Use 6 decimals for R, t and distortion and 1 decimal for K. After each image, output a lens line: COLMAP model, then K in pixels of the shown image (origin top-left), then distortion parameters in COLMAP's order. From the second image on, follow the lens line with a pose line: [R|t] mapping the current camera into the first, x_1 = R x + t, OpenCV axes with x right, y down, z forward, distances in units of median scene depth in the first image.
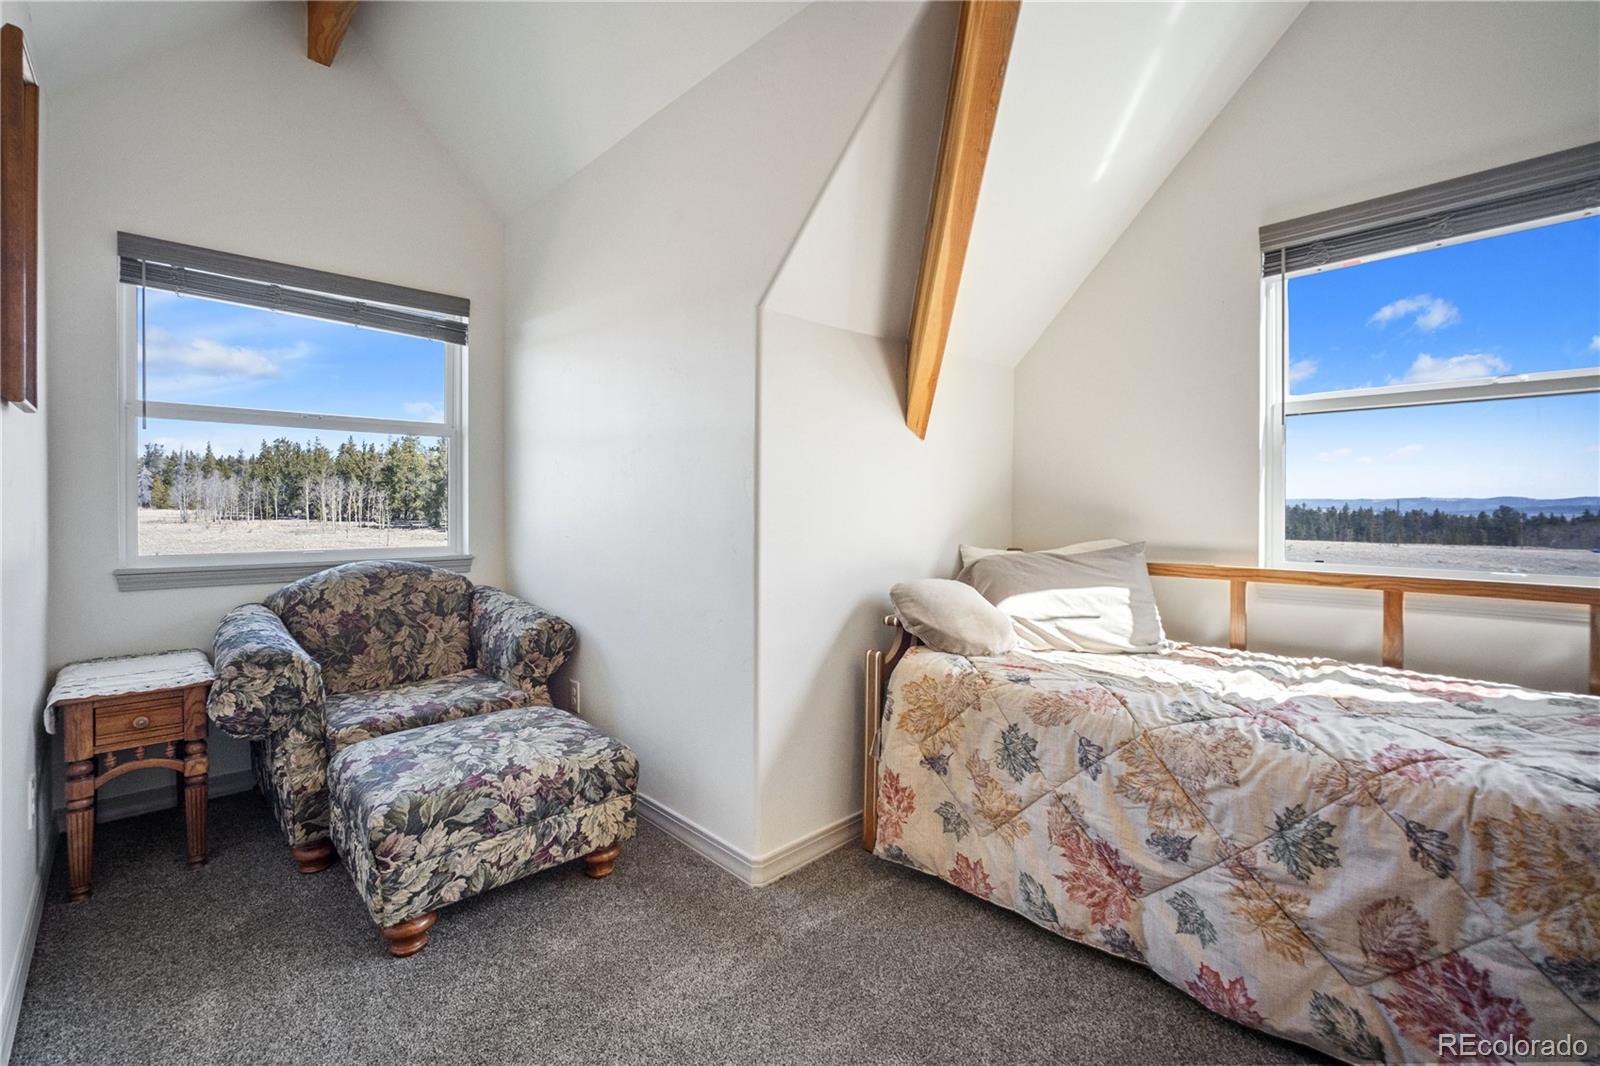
lens RADIAL K [[692.8, 0, 761.1], [0, 692.8, 511.9], [0, 0, 1]] dist [-0.034256, 0.010475]
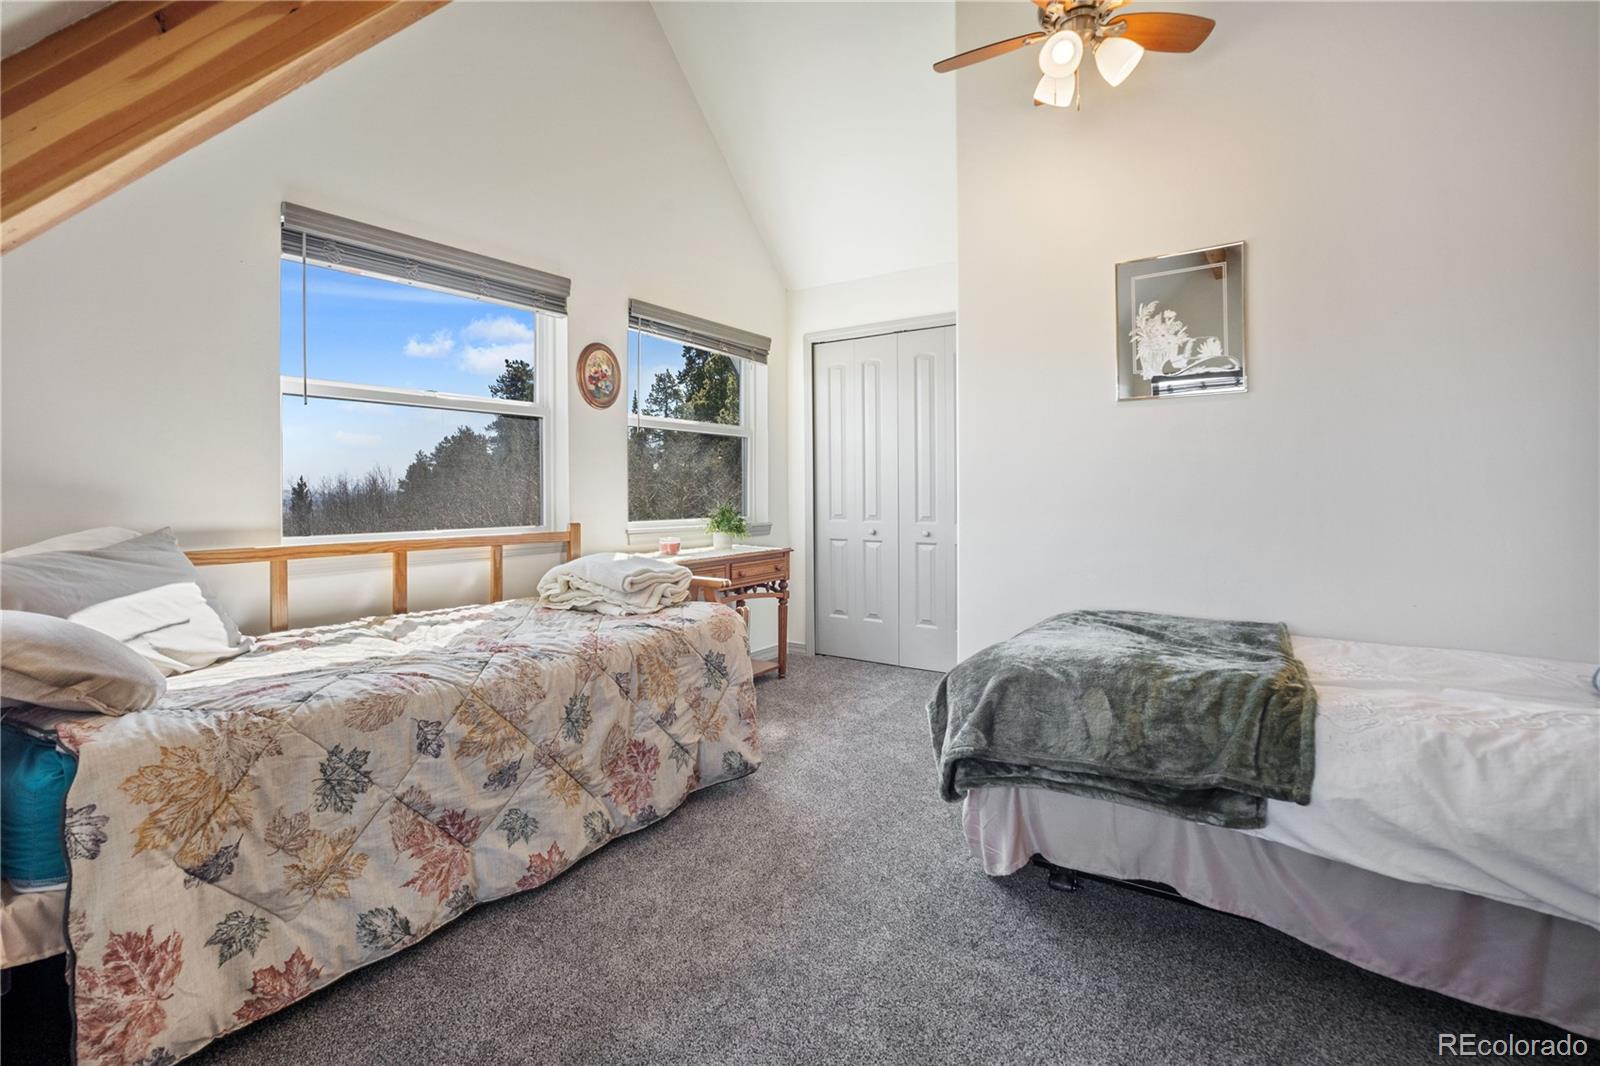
lens RADIAL K [[708.4, 0, 796.4], [0, 708.4, 497.8], [0, 0, 1]] dist [-0.000953, 0.000763]
pose [[-0.202912, -0.007990, 0.979164, -0.600651], [0.009833, 0.999900, 0.010197, 0.012812], [-0.979148, 0.011697, -0.202813, 0.681800]]
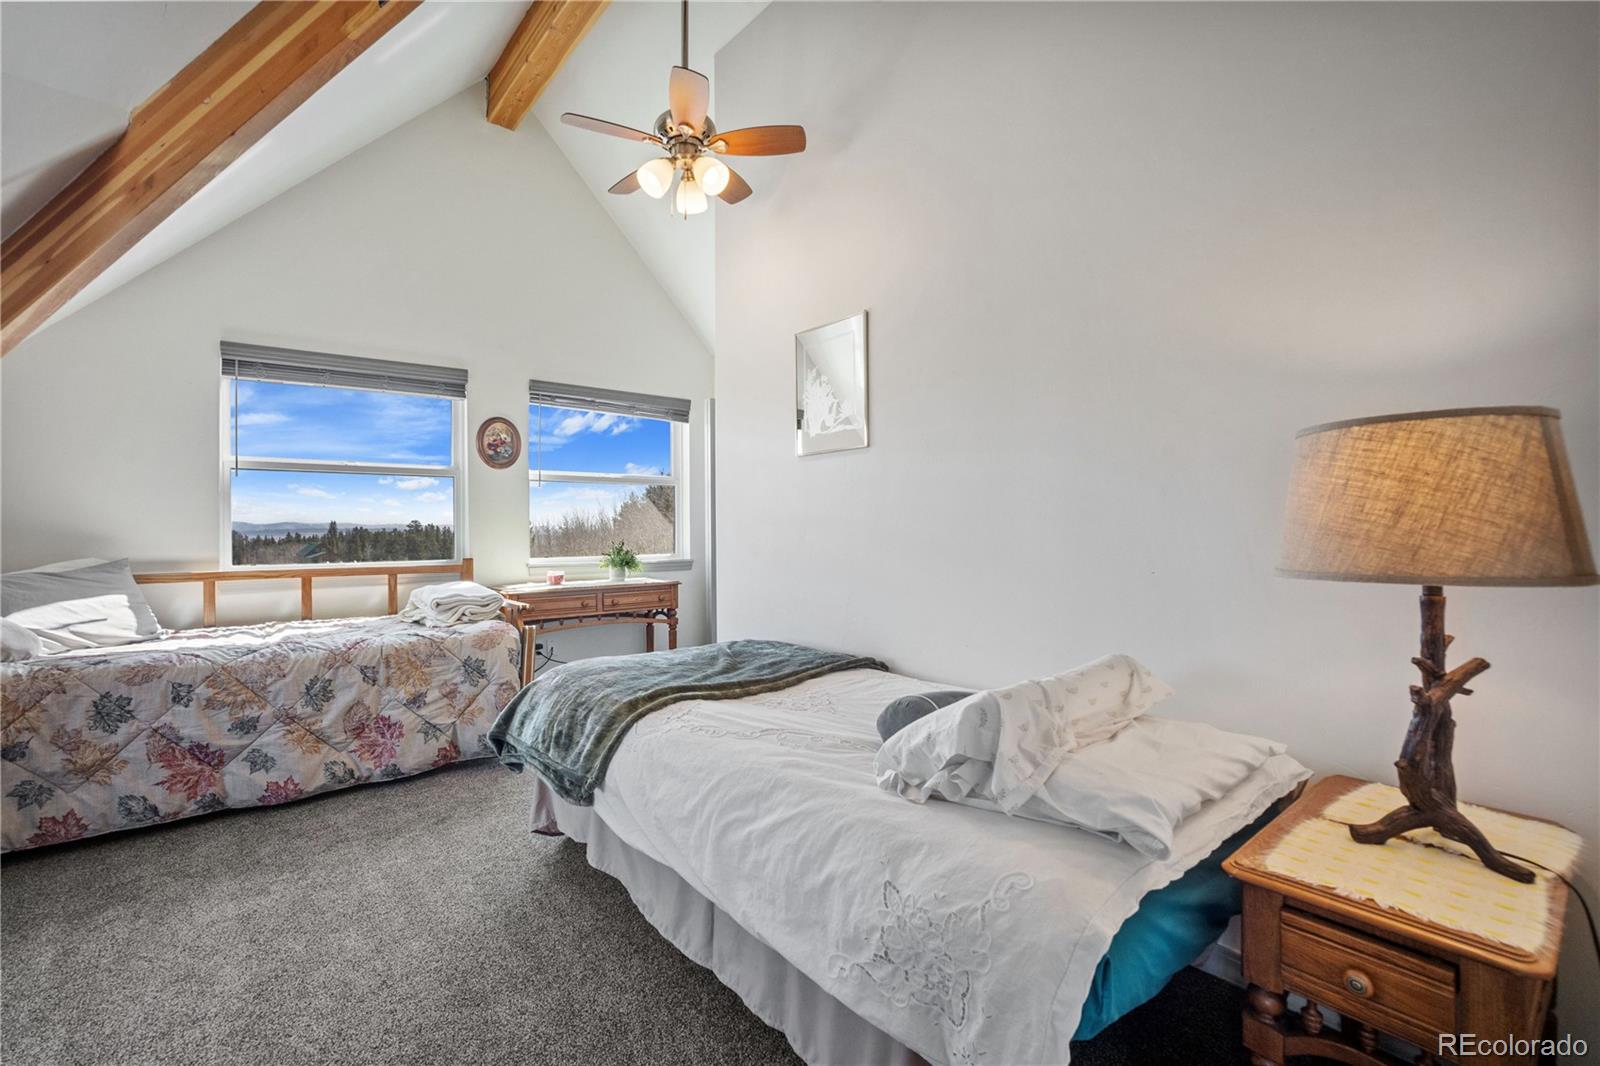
lens RADIAL K [[687.5, 0, 775.8], [0, 687.5, 533.3], [0, 0, 1]] dist [-0.000105, 0.006283]
pose [[0.069974, -0.005477, 0.997534, -0.950039], [0.011708, 0.999921, 0.004669, 0.007867], [-0.997480, 0.011352, 0.070033, -0.428827]]
